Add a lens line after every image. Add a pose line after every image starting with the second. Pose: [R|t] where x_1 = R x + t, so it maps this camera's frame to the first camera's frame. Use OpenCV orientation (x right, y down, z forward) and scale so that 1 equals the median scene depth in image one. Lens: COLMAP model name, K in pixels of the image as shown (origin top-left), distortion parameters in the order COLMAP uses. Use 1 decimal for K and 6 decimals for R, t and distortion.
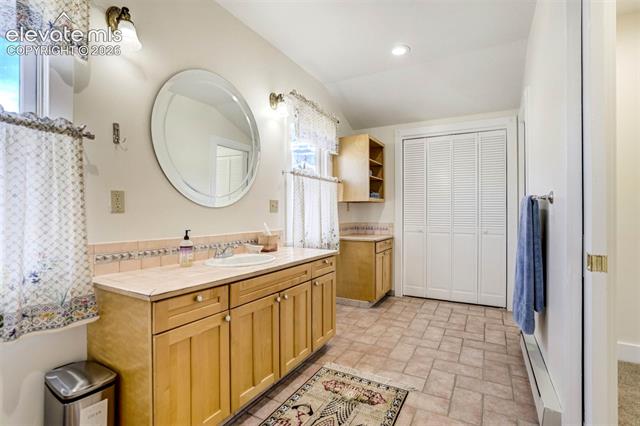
lens RADIAL K [[290.6, 0, 320.0], [0, 290.6, 213.0], [0, 0, 1]] dist [-0.014453, 0.000613]
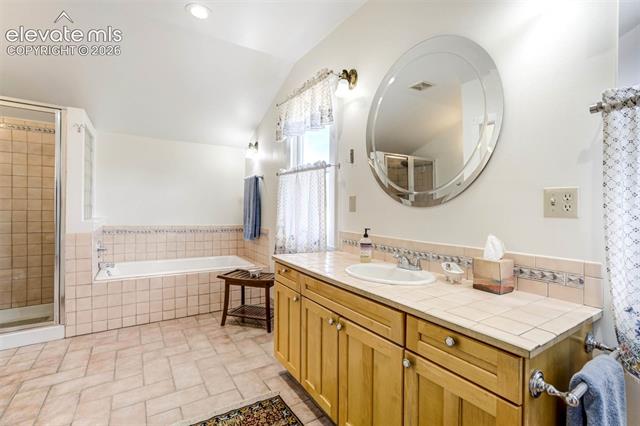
lens RADIAL K [[295.3, 0, 320.0], [0, 295.3, 213.0], [0, 0, 1]] dist [-0.077898, 0.024085]
pose [[-0.464659, -0.001582, -0.885488, 0.584324], [-0.029097, 0.999486, 0.013483, -0.007761], [0.885011, 0.032030, -0.464466, 1.350521]]
